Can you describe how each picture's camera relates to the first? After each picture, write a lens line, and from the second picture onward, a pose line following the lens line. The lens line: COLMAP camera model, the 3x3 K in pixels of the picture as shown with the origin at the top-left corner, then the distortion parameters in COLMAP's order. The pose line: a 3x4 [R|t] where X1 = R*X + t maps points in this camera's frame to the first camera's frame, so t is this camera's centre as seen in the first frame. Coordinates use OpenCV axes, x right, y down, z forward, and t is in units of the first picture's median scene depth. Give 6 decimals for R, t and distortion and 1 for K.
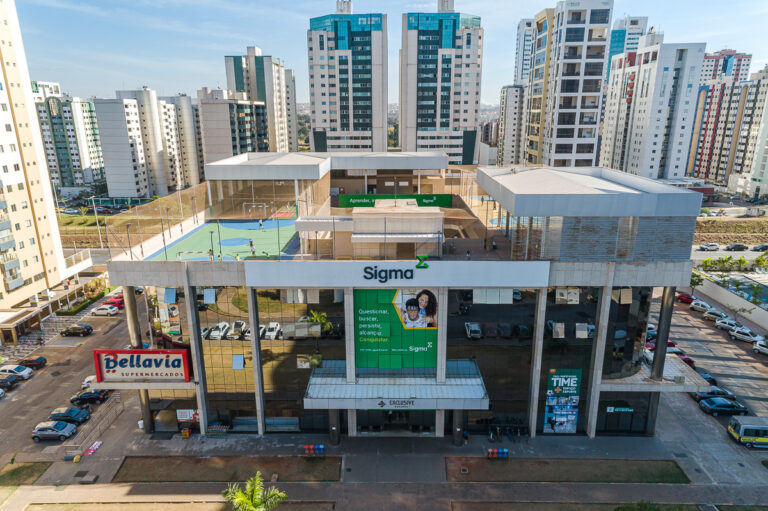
lens RADIAL K [[511.1, 0, 382.1], [0, 511.1, 256.3], [0, 0, 1]] dist [0.016382, 0.015324]
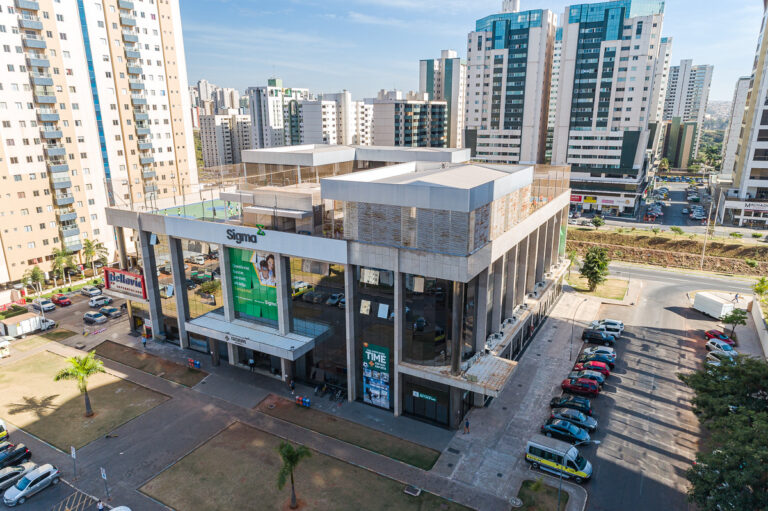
lens RADIAL K [[511.1, 0, 382.8], [0, 511.1, 256.2], [0, 0, 1]] dist [0.016382, 0.015324]
pose [[0.878448, 0.130490, -0.459676, 0.825462], [-0.130431, 0.990939, 0.032046, -0.003294], [0.459693, 0.031805, 0.887508, 0.039206]]
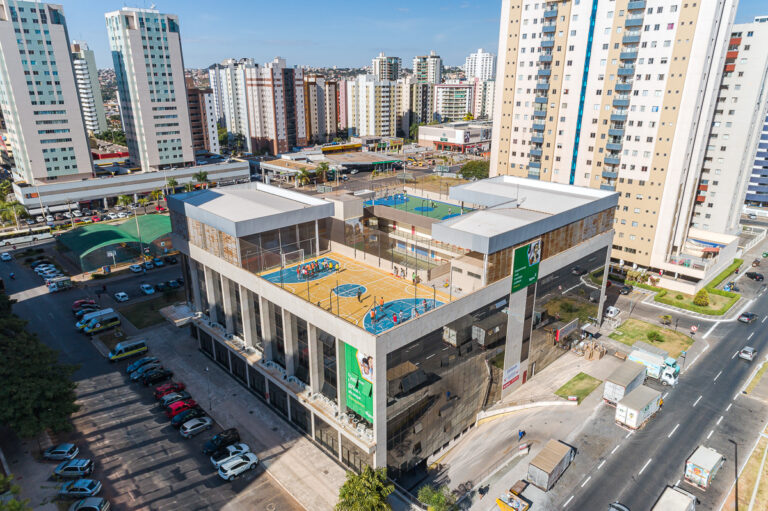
lens RADIAL K [[511.1, 0, 384.1], [0, 511.1, 254.2], [0, 0, 1]] dist [0.016382, 0.015324]
pose [[-0.705699, 0.240705, -0.666371, 1.160148], [-0.190322, 0.841551, 0.505538, -0.873614], [0.682471, 0.483583, -0.548071, 2.269584]]
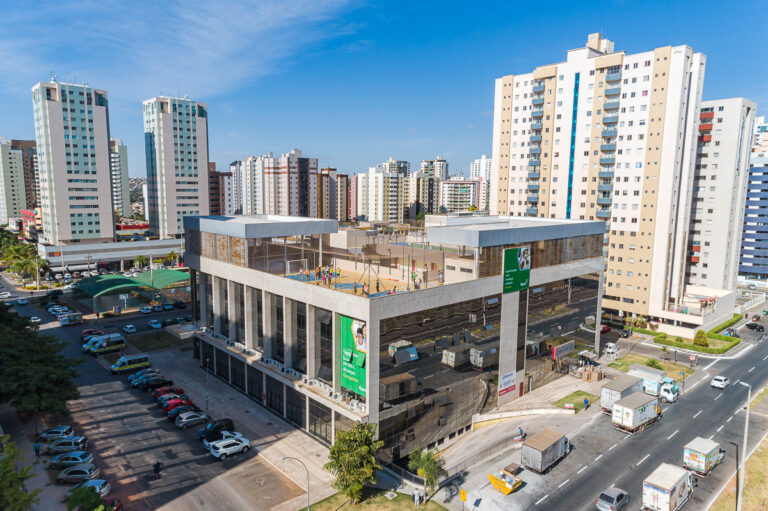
lens RADIAL K [[511.1, 0, 384.6], [0, 511.1, 254.5], [0, 0, 1]] dist [0.016382, 0.015324]
pose [[-0.719793, 0.089333, -0.688416, 1.240647], [-0.196714, 0.924788, 0.325686, -0.672521], [0.665733, 0.369848, -0.648083, 2.455970]]
